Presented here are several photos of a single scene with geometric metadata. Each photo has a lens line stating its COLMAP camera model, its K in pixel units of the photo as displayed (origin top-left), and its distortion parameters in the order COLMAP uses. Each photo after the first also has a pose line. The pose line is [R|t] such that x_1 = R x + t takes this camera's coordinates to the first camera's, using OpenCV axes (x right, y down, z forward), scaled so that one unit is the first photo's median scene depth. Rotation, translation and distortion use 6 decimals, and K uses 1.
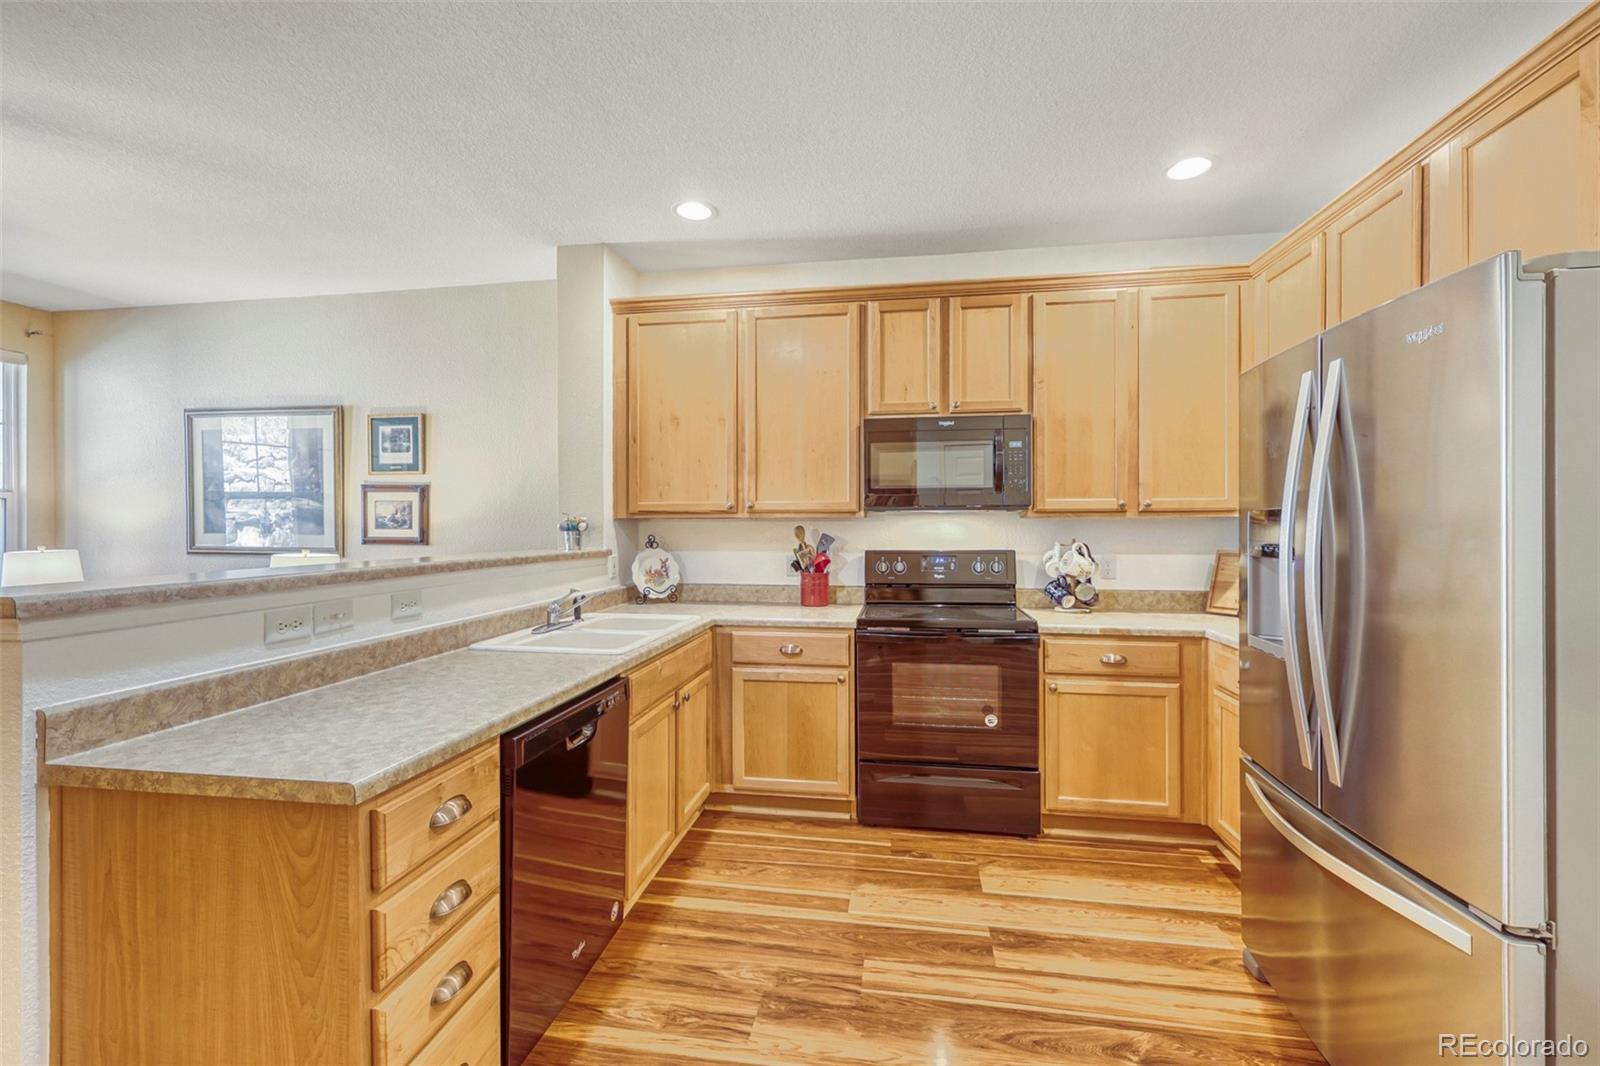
lens RADIAL K [[658.0, 0, 807.0], [0, 658.0, 525.9], [0, 0, 1]] dist [-0.001710, -0.000064]
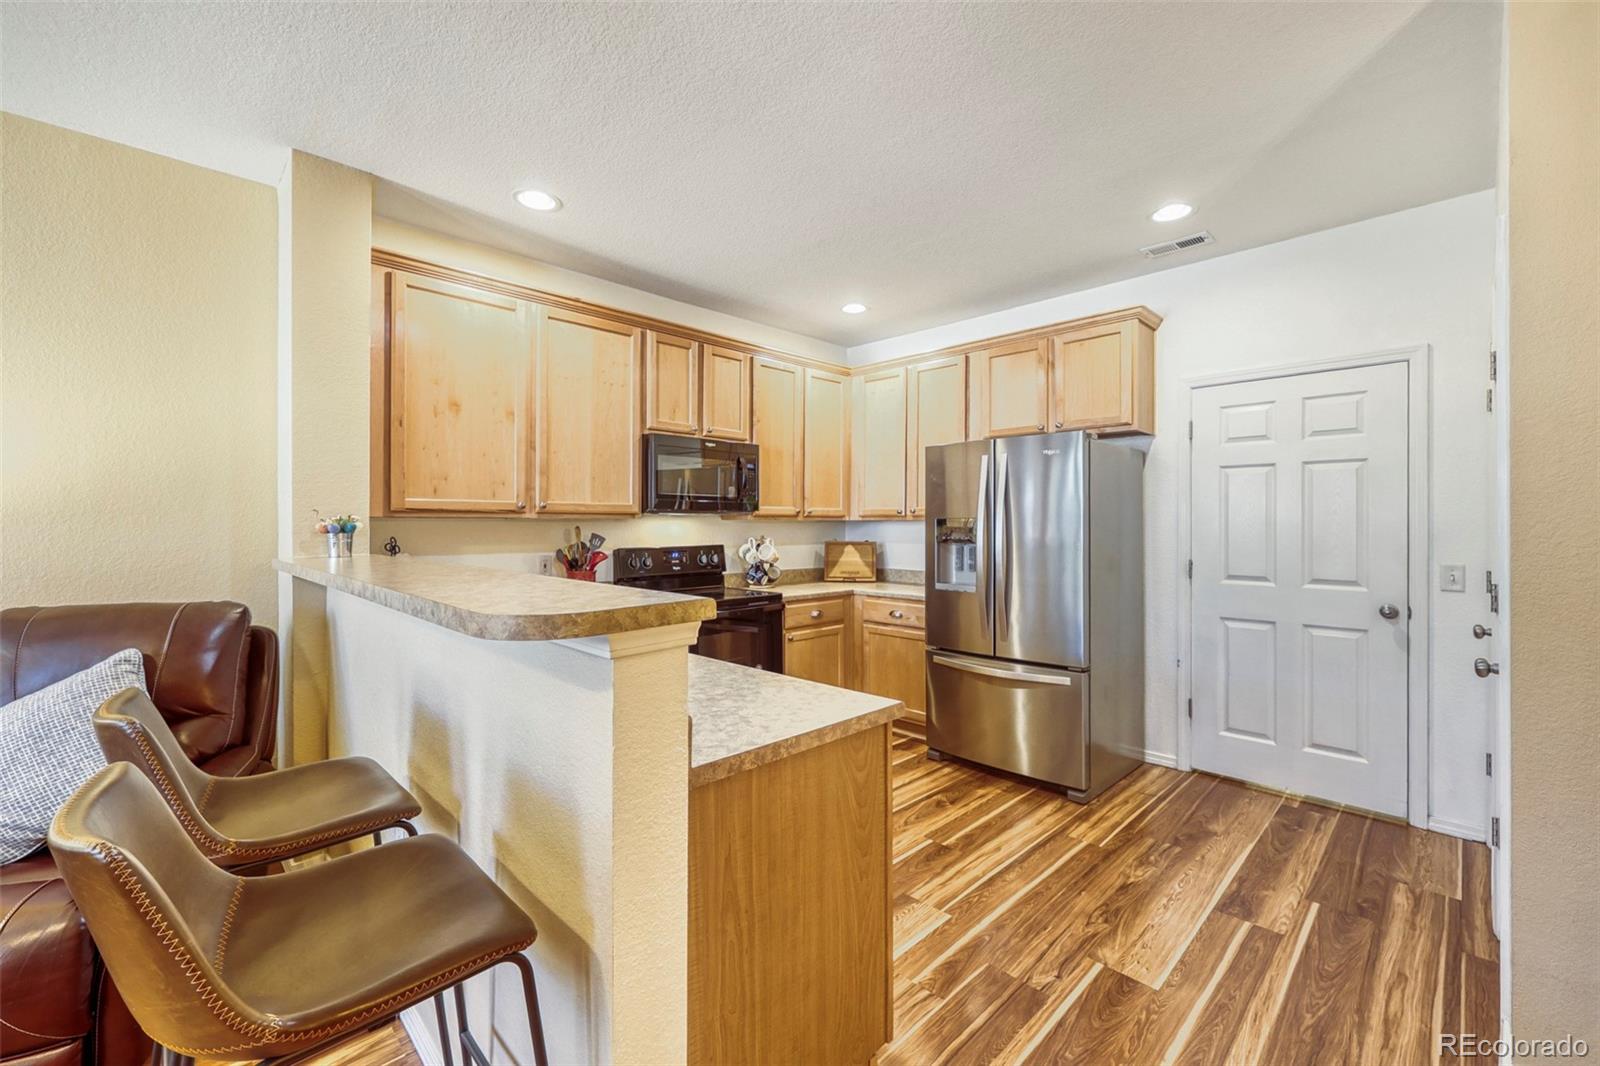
lens RADIAL K [[658.0, 0, 807.0], [0, 658.0, 525.9], [0, 0, 1]] dist [-0.001710, -0.000064]
pose [[0.592151, 0.000464, 0.805827, -0.691014], [-0.000758, 1.000000, -0.000019, -0.000515], [-0.805827, -0.000599, 0.592151, 0.103270]]
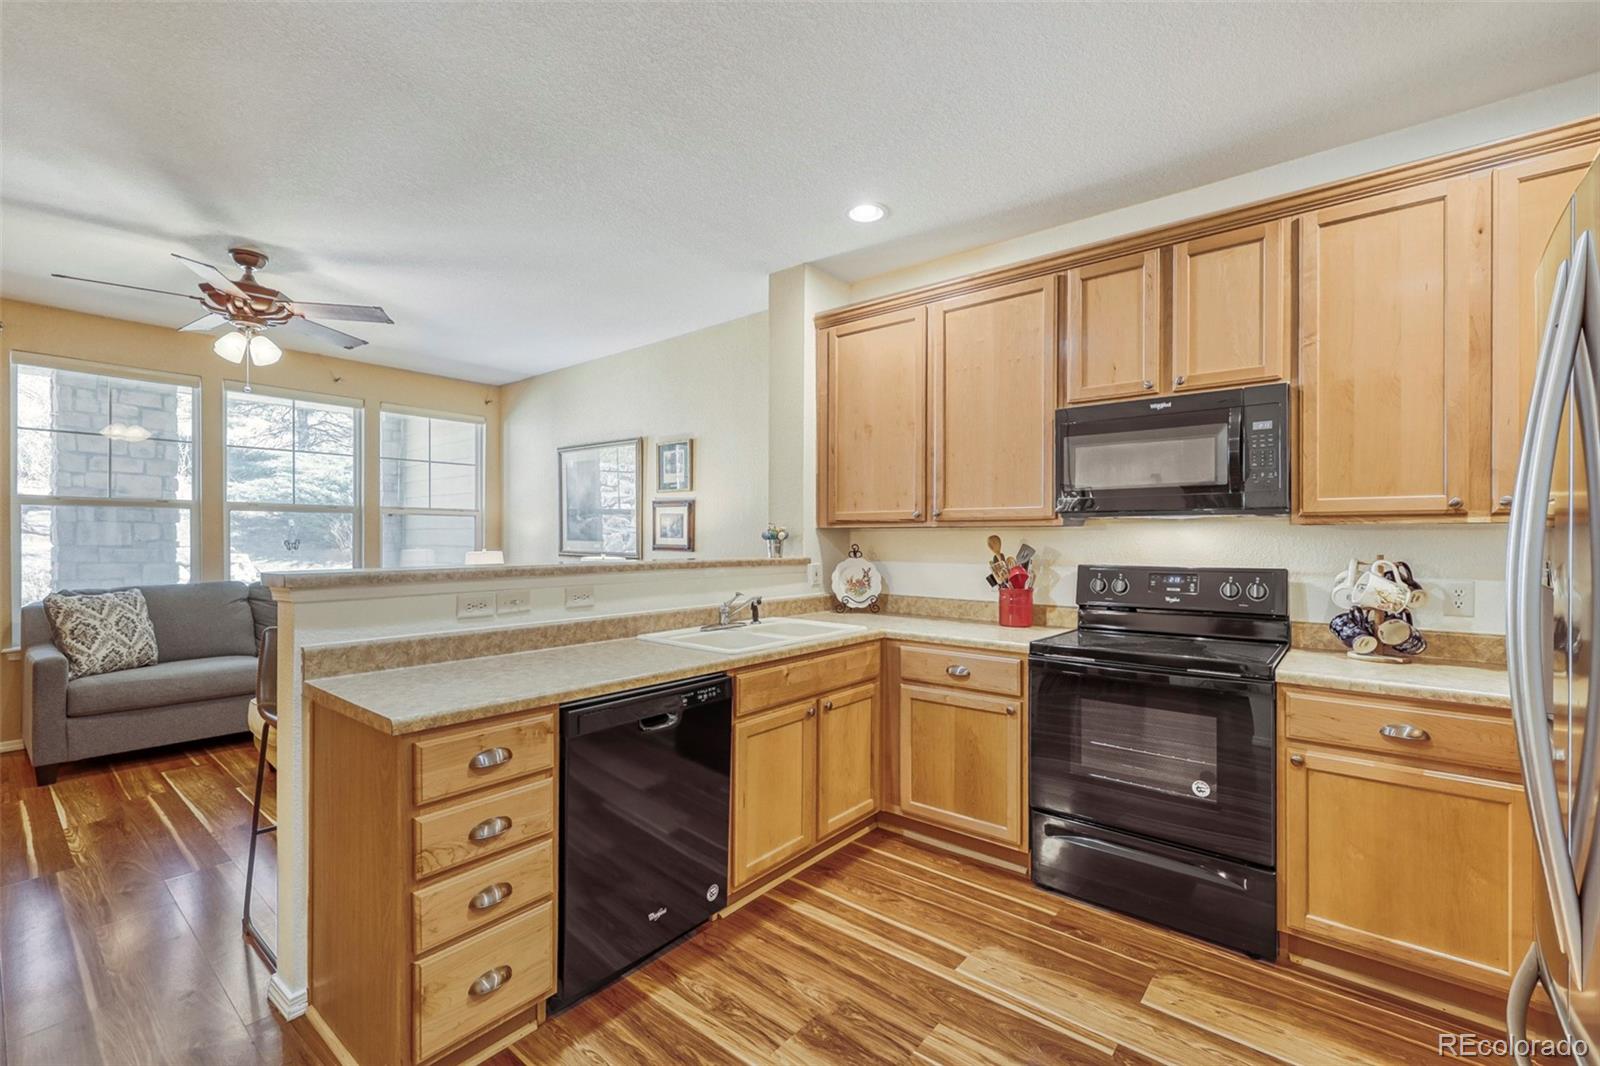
lens RADIAL K [[681.3, 0, 801.4], [0, 681.3, 538.0], [0, 0, 1]] dist [-0.001632, 0.000076]
pose [[0.861661, 0.004085, -0.507468, 0.254087], [-0.004737, 0.999989, 0.000007, 0.005013], [0.507462, 0.002398, 0.861671, 0.075280]]
